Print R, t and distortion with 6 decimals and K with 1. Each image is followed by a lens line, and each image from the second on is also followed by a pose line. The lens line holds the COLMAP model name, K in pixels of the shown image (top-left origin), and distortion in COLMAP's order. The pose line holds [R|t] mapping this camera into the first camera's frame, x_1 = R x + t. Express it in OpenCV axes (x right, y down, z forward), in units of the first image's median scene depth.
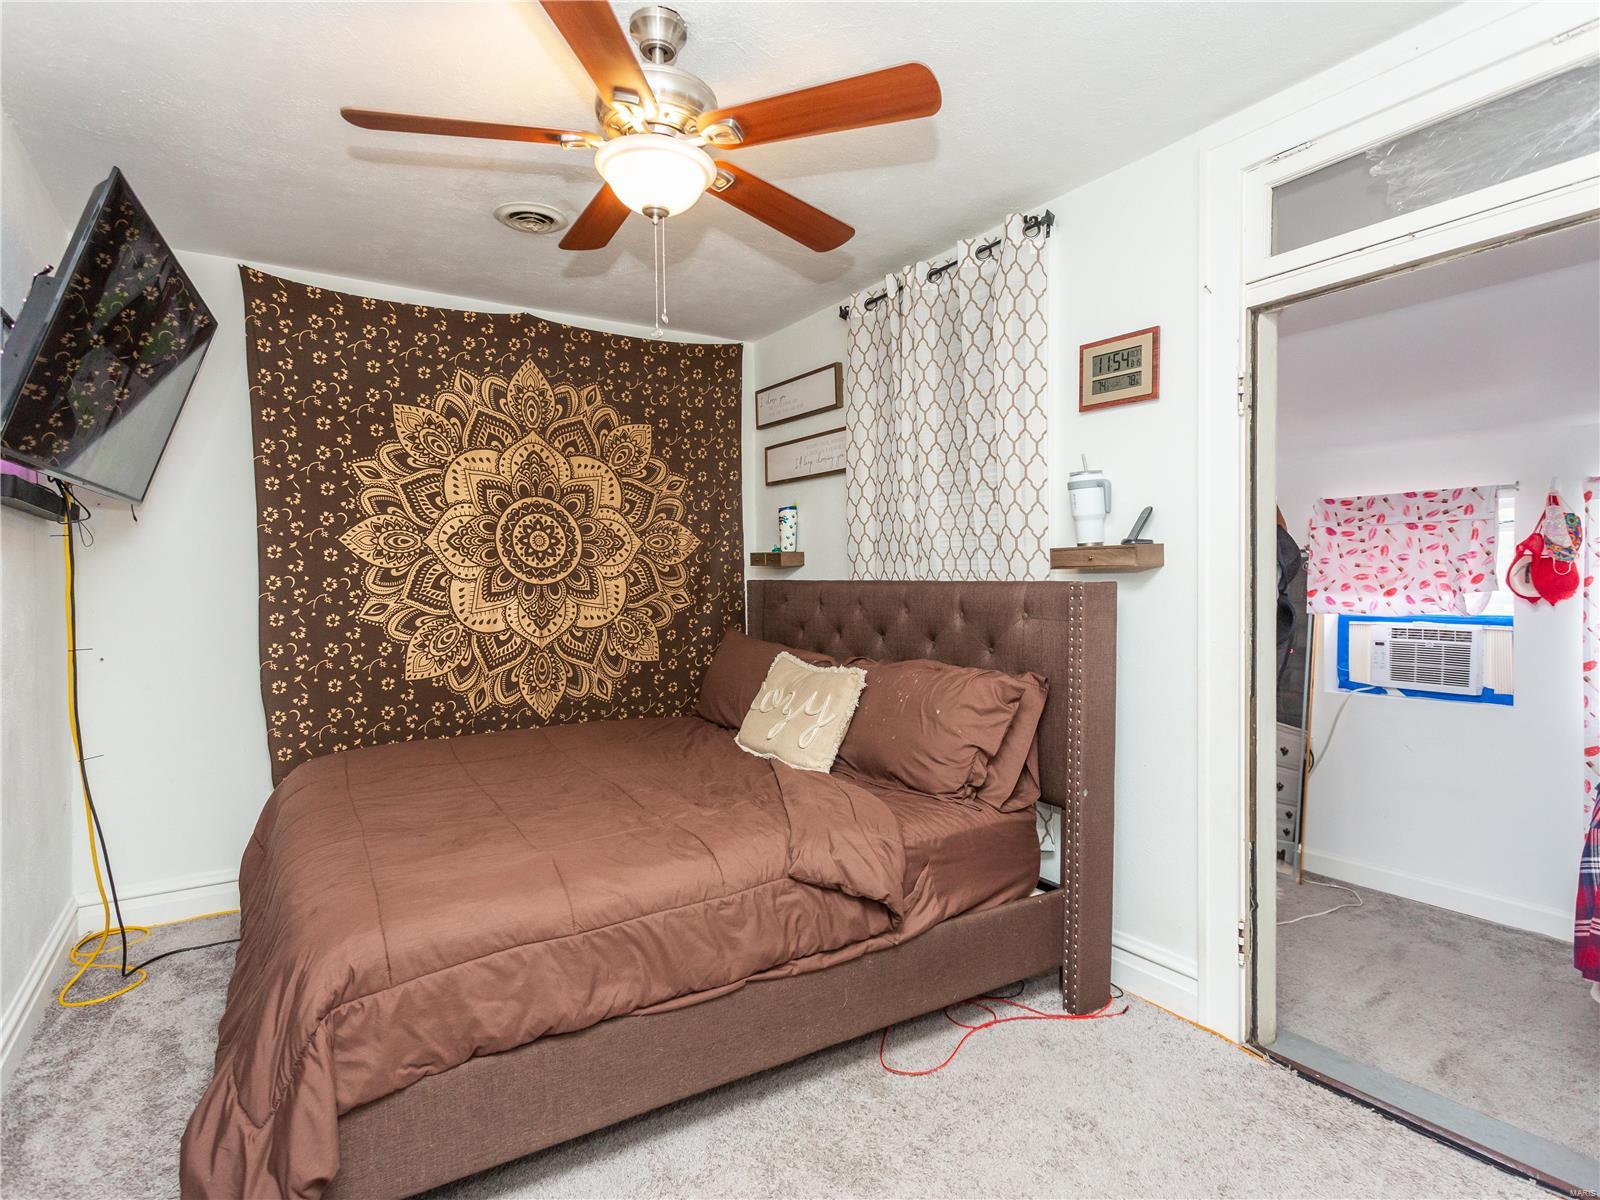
lens RADIAL K [[843.6, 0, 796.7], [0, 843.6, 588.1], [0, 0, 1]] dist [0.000063, 0.006394]
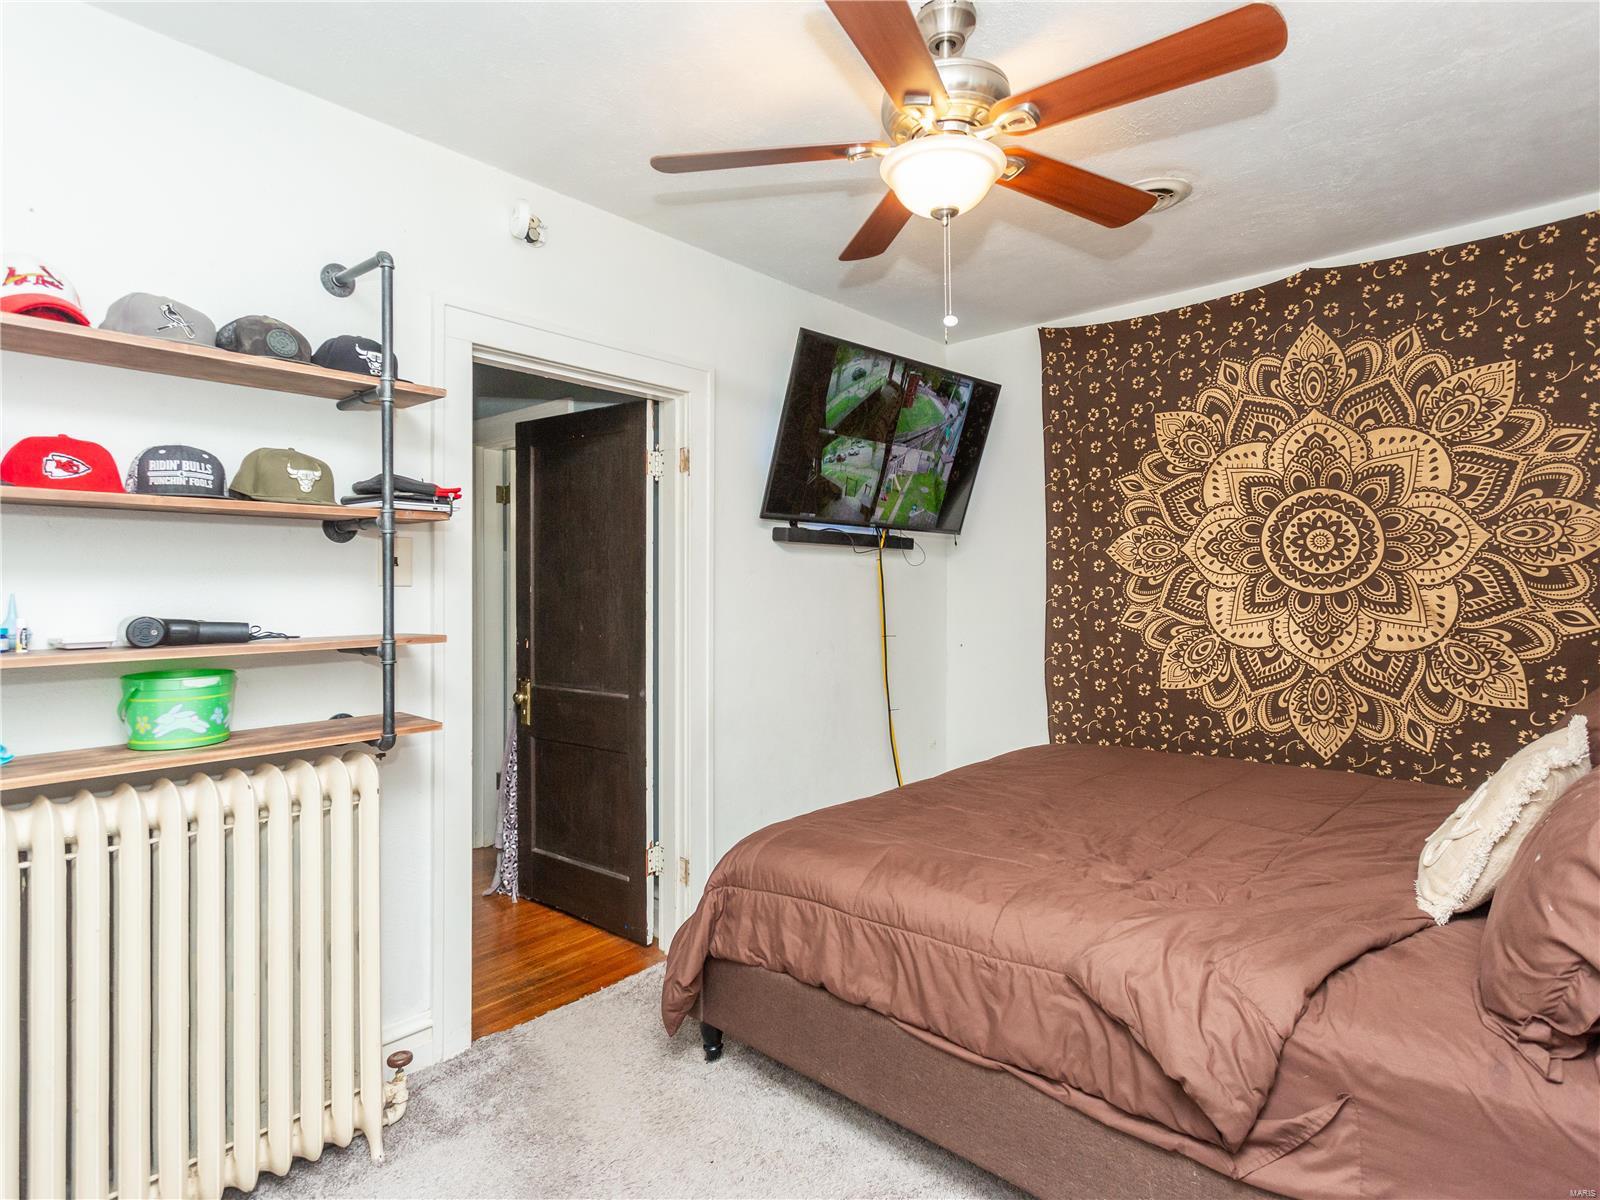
lens RADIAL K [[843.6, 0, 798.5], [0, 843.6, 602.1], [0, 0, 1]] dist [0.000063, 0.006394]
pose [[0.281471, 0.021110, -0.959337, 0.364474], [-0.005377, 0.999777, 0.020422, -0.011473], [0.959555, -0.000590, 0.281522, 0.294930]]
